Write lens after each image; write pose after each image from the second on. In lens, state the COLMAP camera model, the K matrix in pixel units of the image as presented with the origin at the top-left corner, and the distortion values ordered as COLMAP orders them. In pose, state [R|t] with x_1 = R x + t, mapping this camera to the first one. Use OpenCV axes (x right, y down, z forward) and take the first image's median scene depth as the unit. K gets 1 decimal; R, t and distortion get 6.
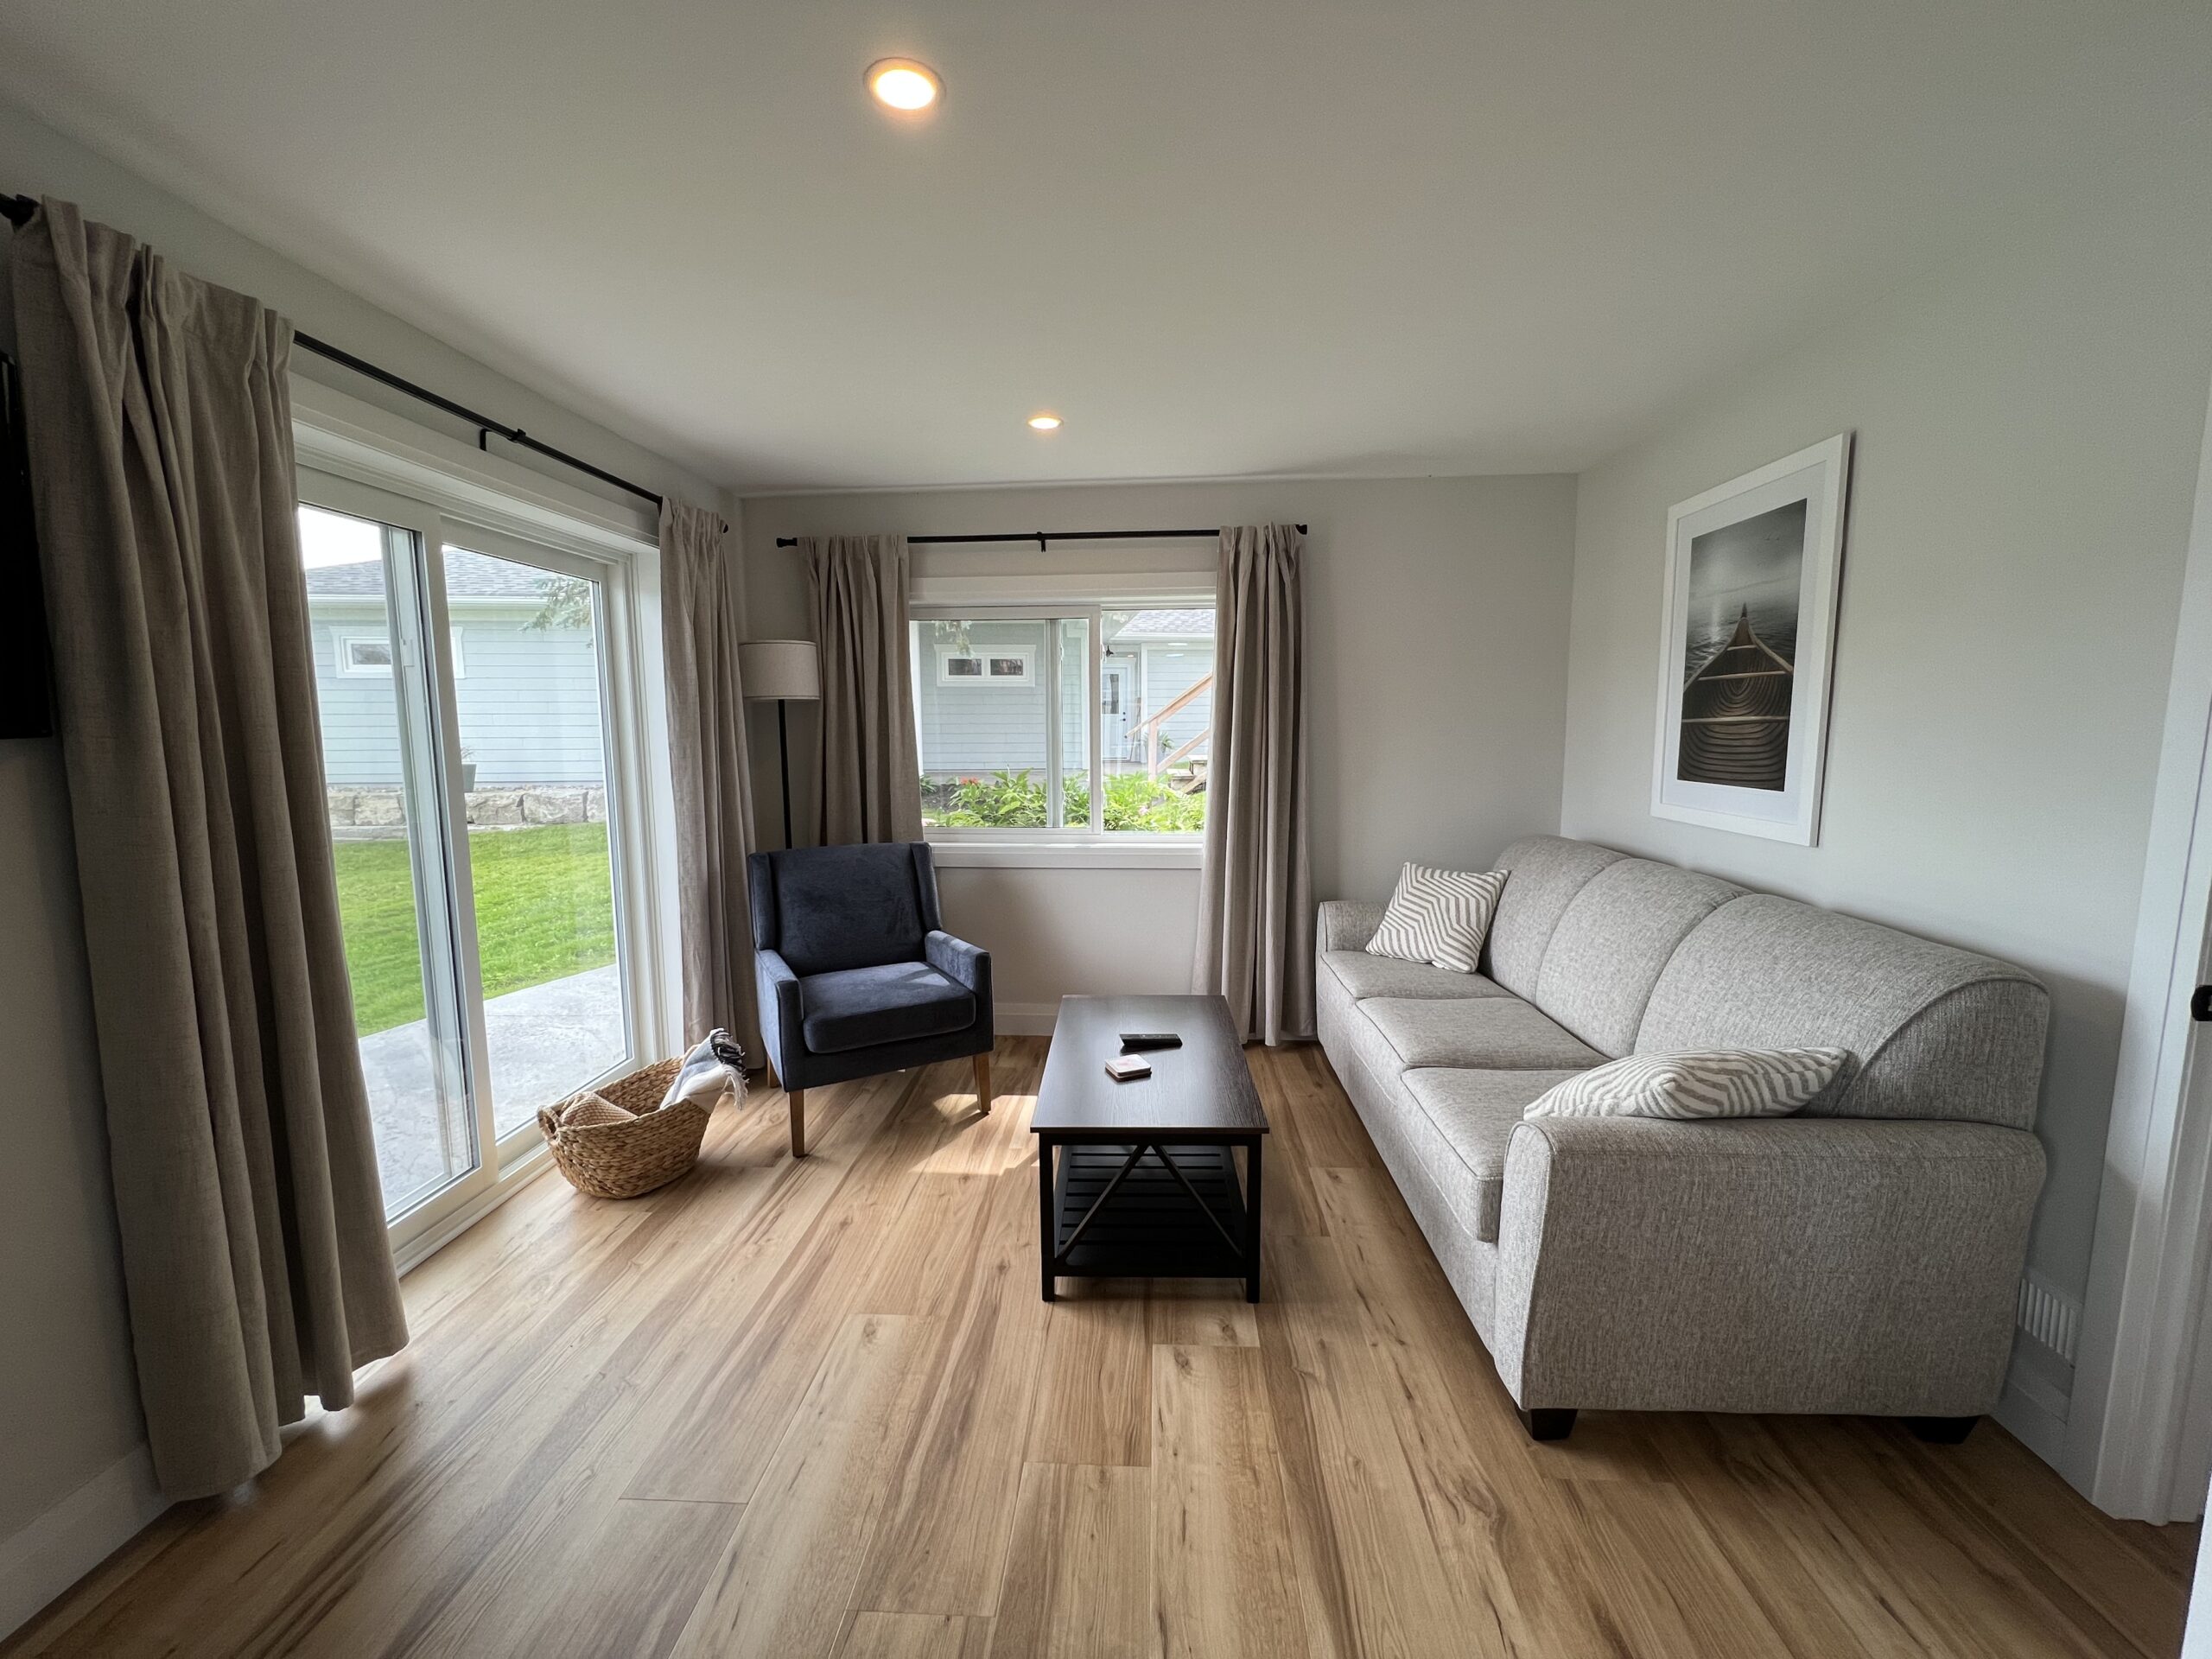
lens RADIAL K [[890.1, 0, 1109.8], [0, 890.1, 834.2], [0, 0, 1]] dist [-0.000868, -0.000089]
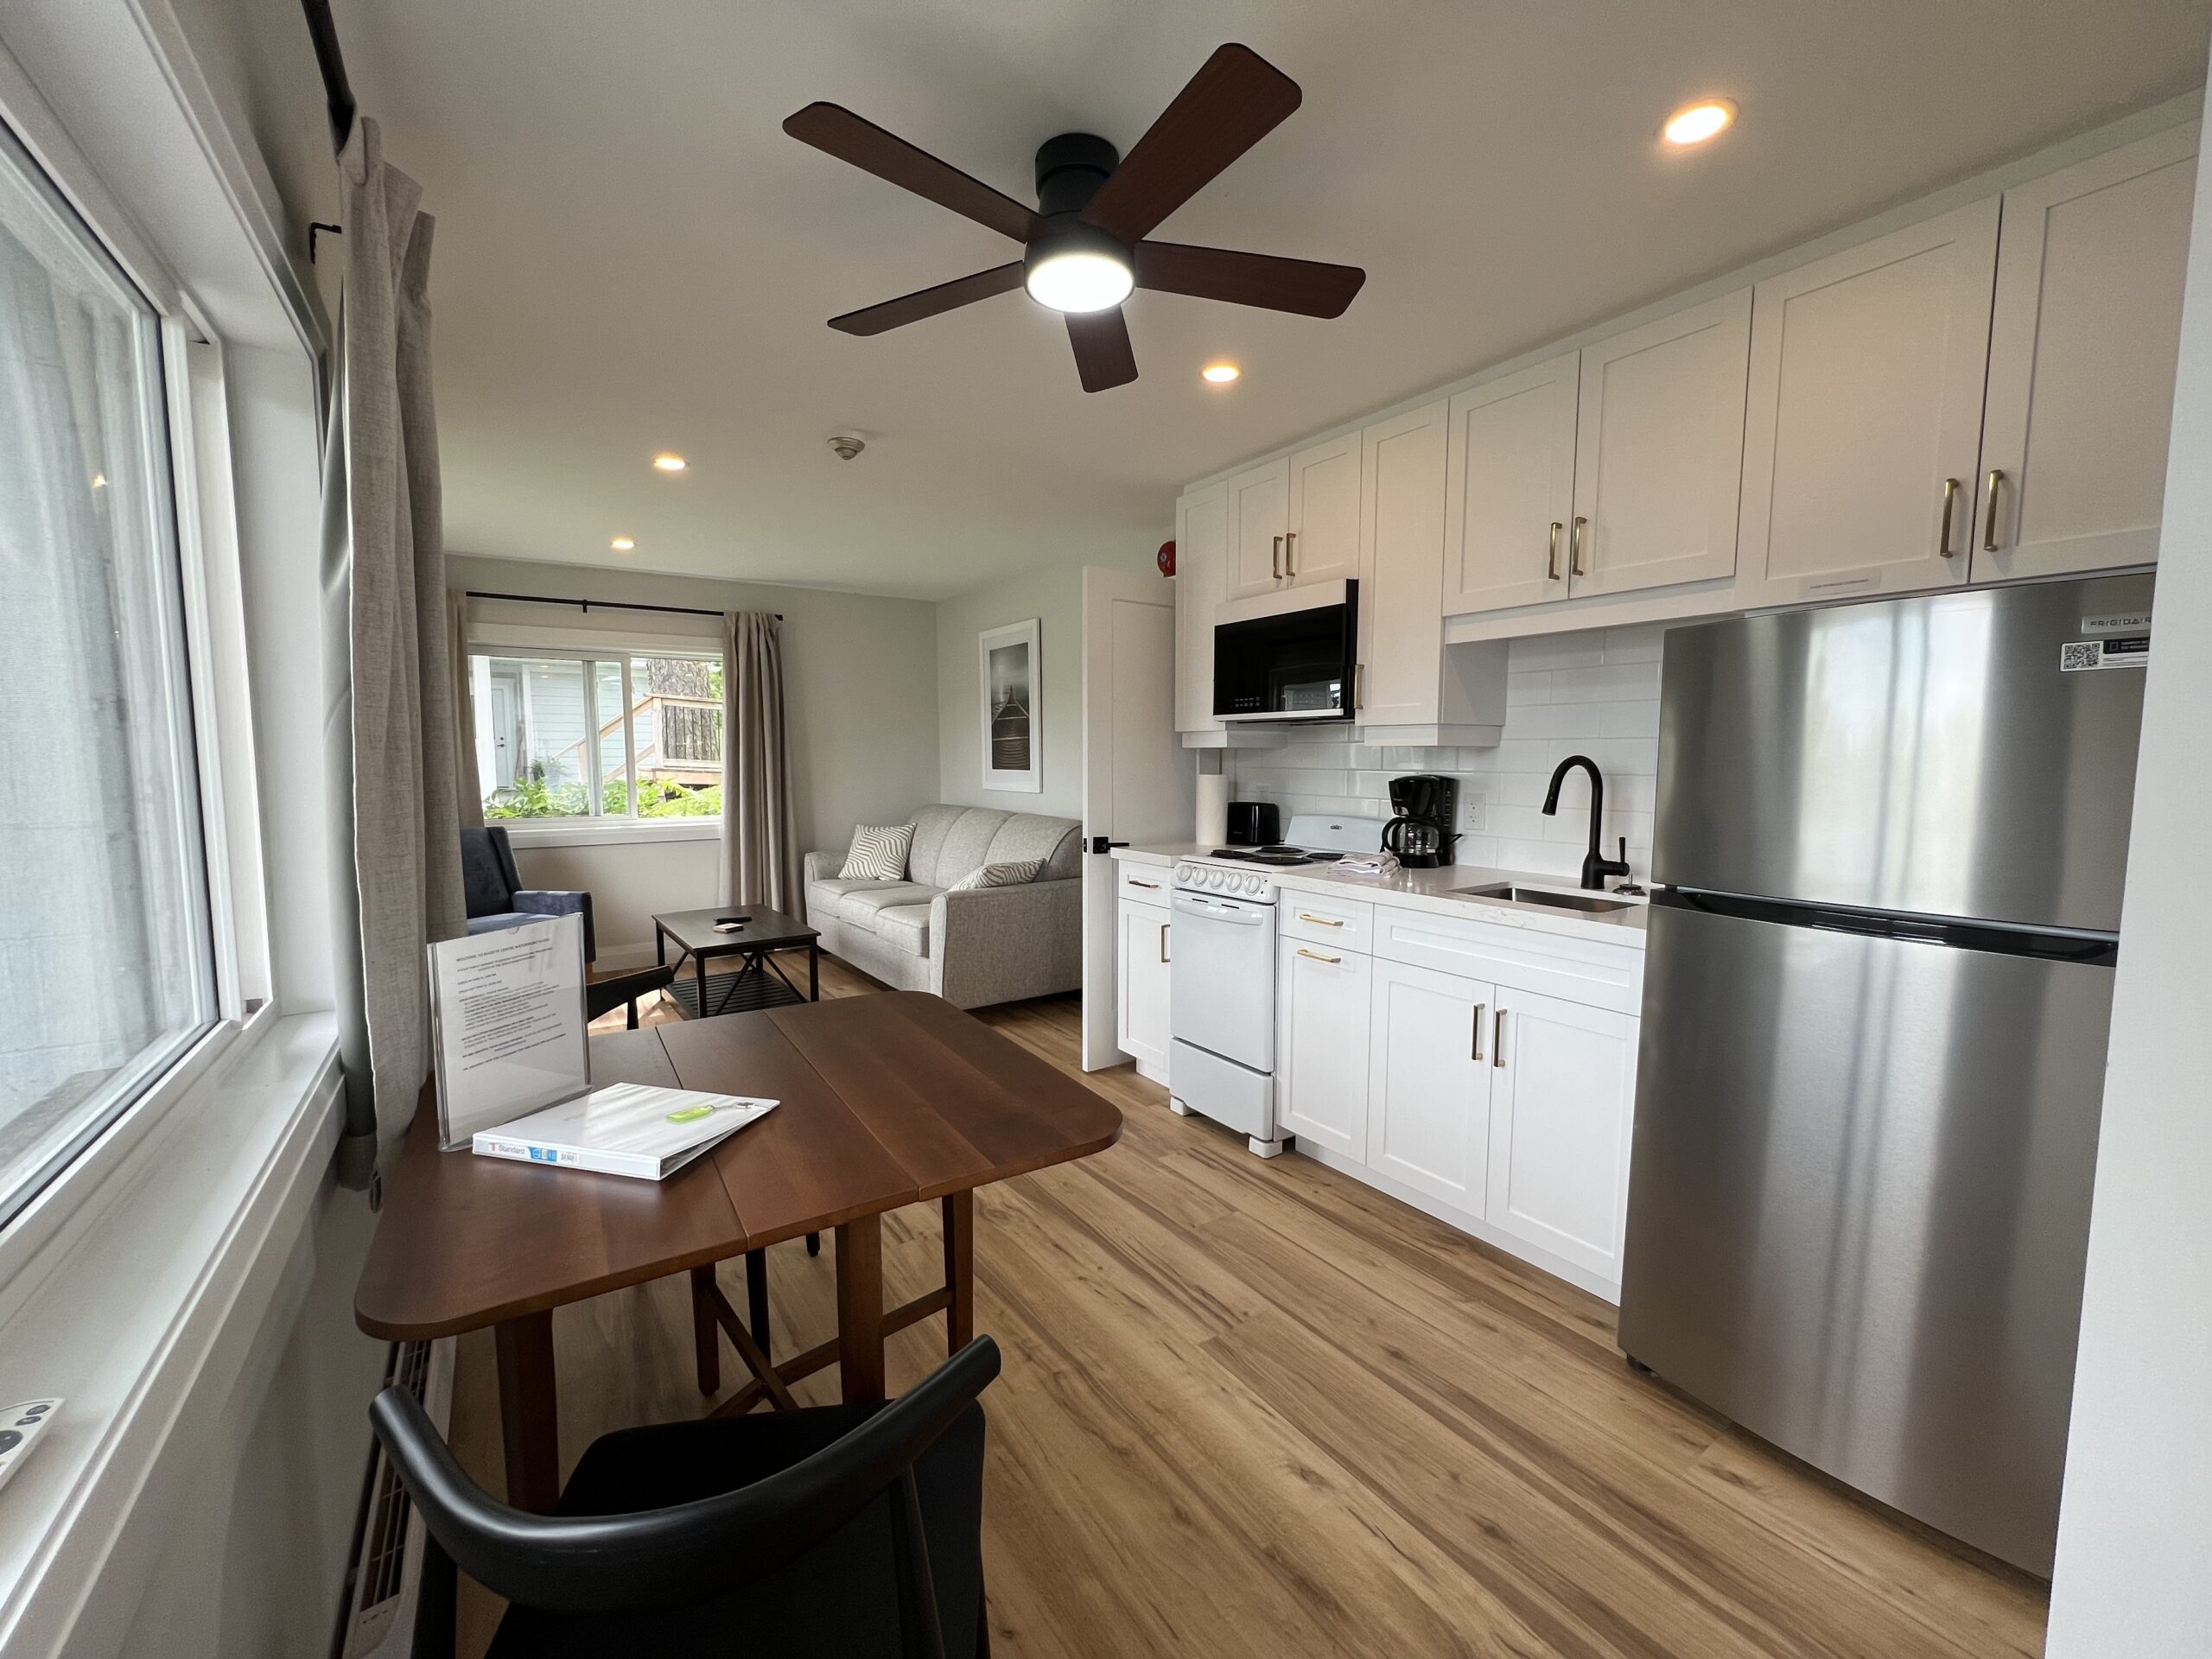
lens RADIAL K [[890.1, 0, 1109.8], [0, 890.1, 834.2], [0, 0, 1]] dist [-0.000868, -0.000089]
pose [[0.790230, -0.050363, 0.610737, -0.428798], [0.071710, 0.997370, -0.010540, 0.140817], [-0.608600, 0.052125, 0.791763, -0.827818]]
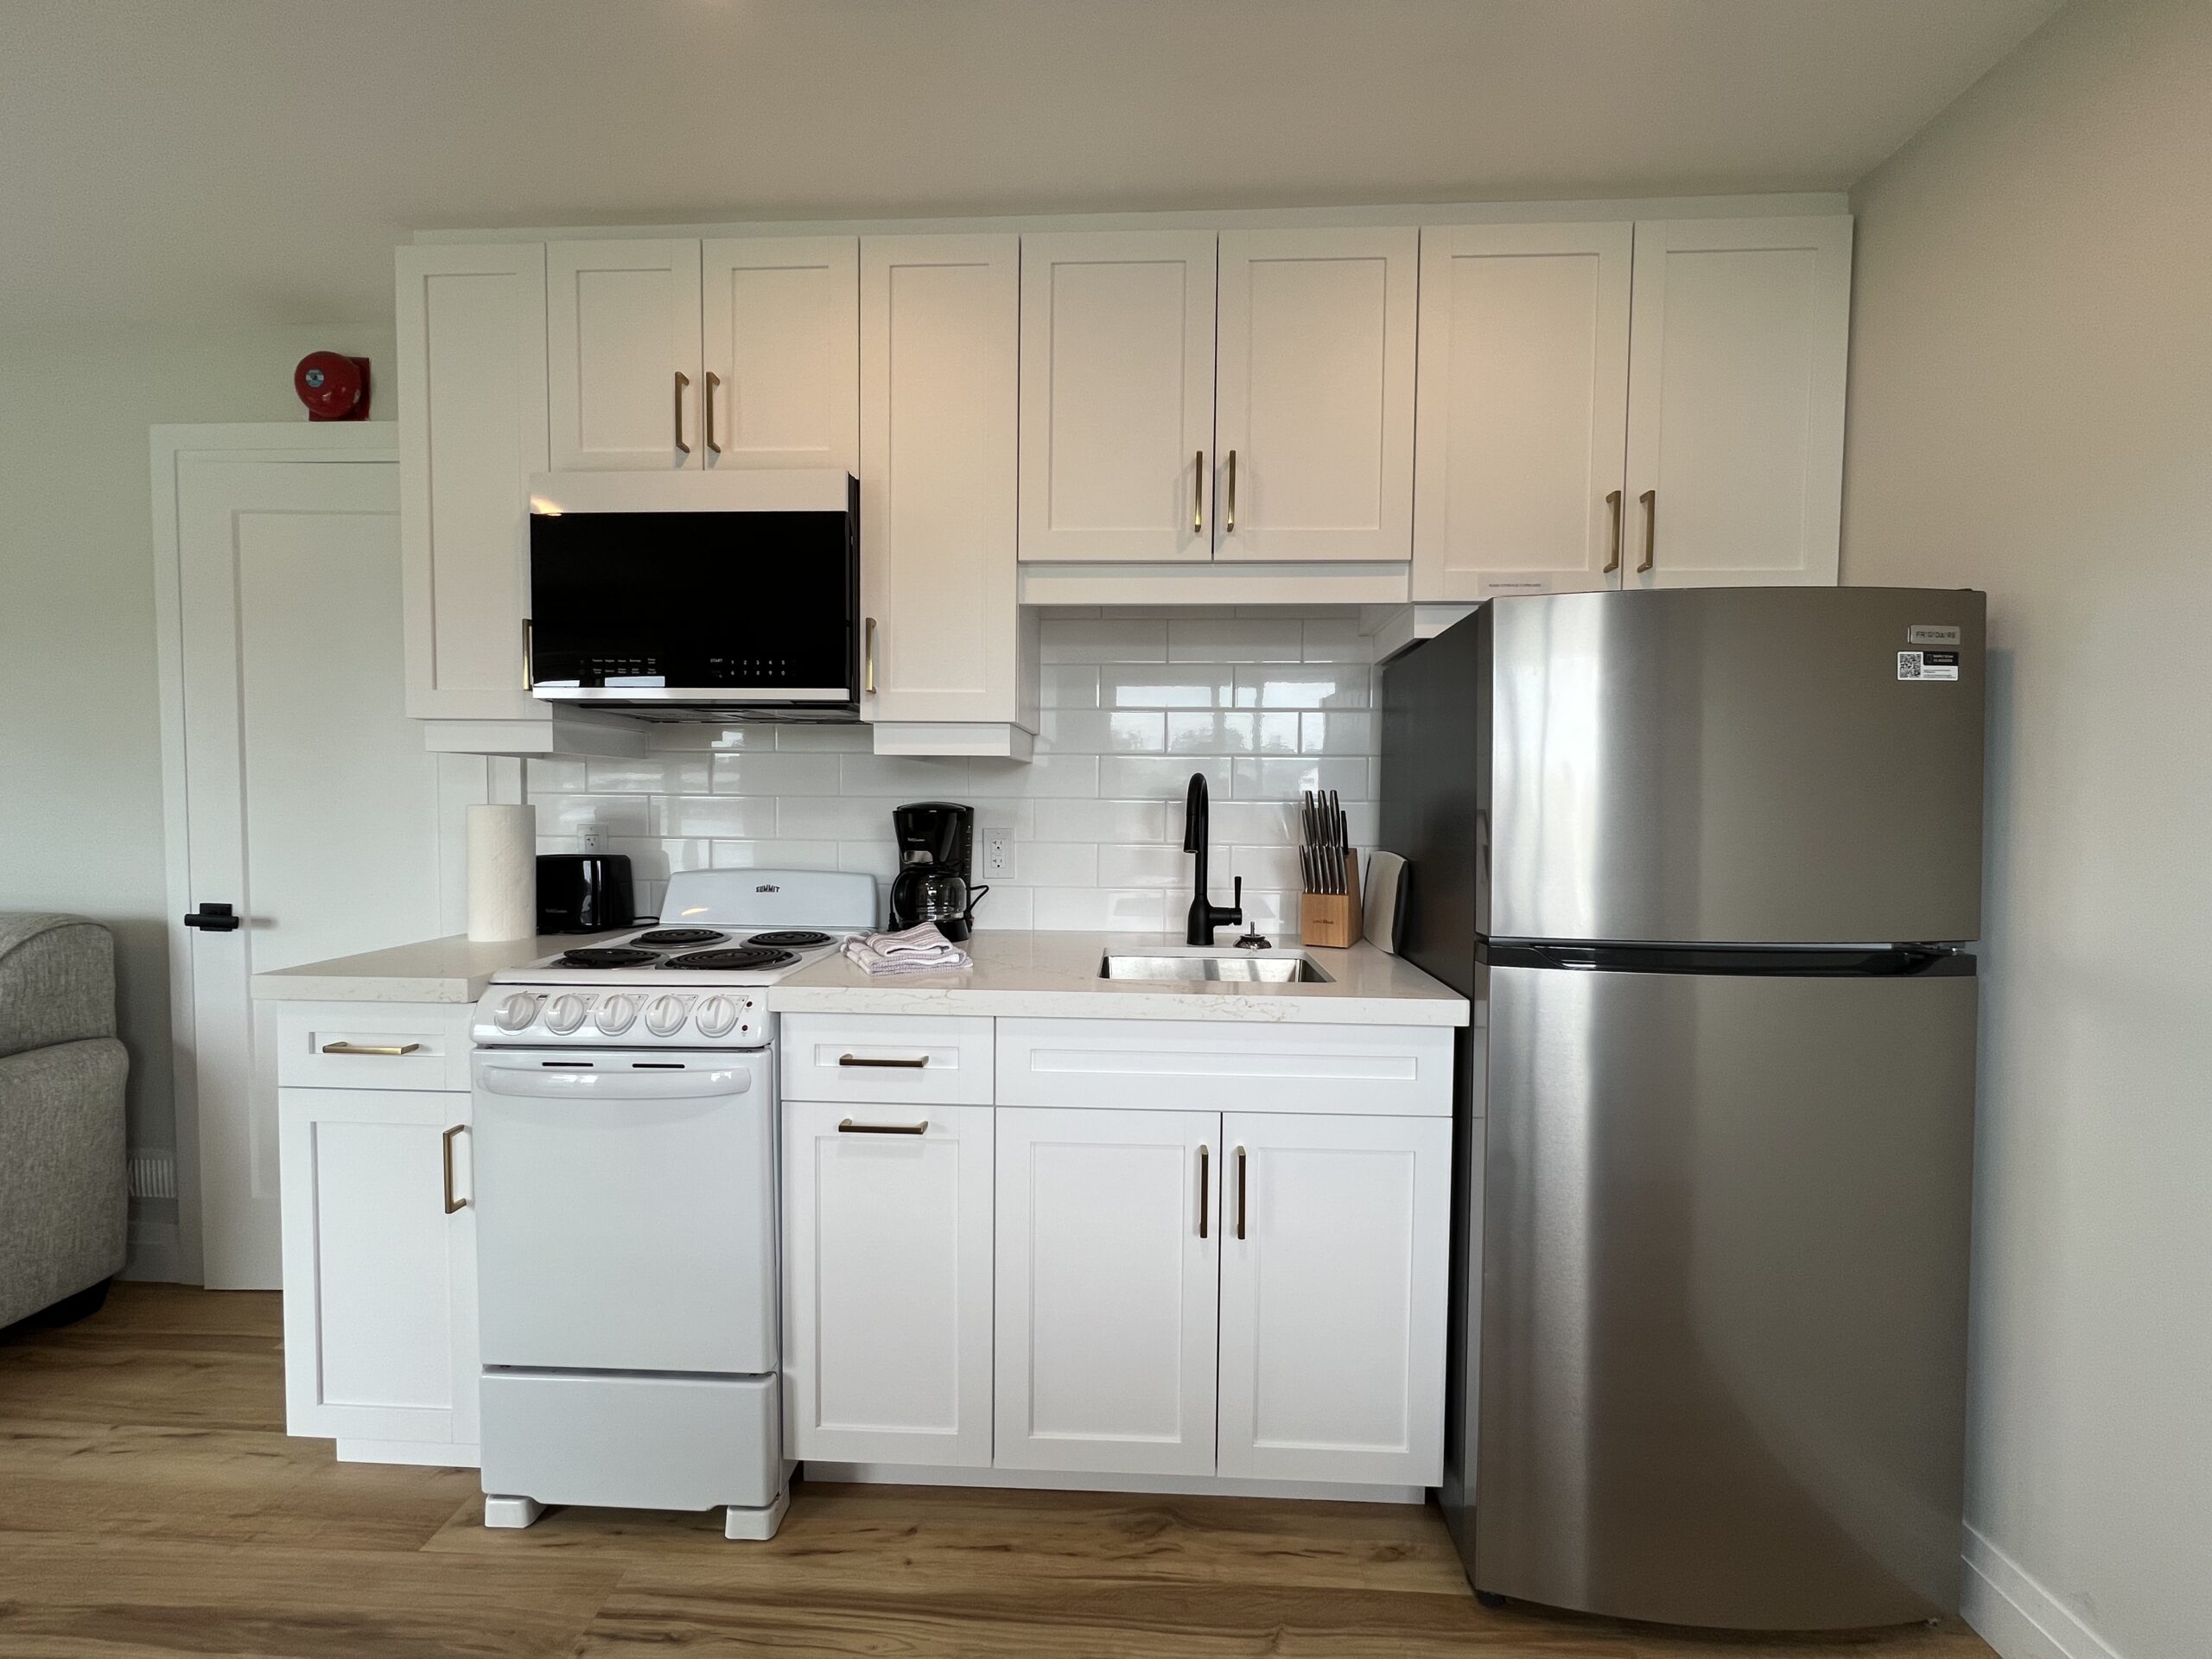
lens RADIAL K [[890.1, 0, 1109.8], [0, 890.1, 834.2], [0, 0, 1]] dist [-0.000868, -0.000089]
pose [[-0.008362, -0.035793, 0.999324, -0.174262], [0.114400, 0.992763, 0.036515, 0.097841], [-0.993400, 0.114628, -0.004207, -0.307101]]
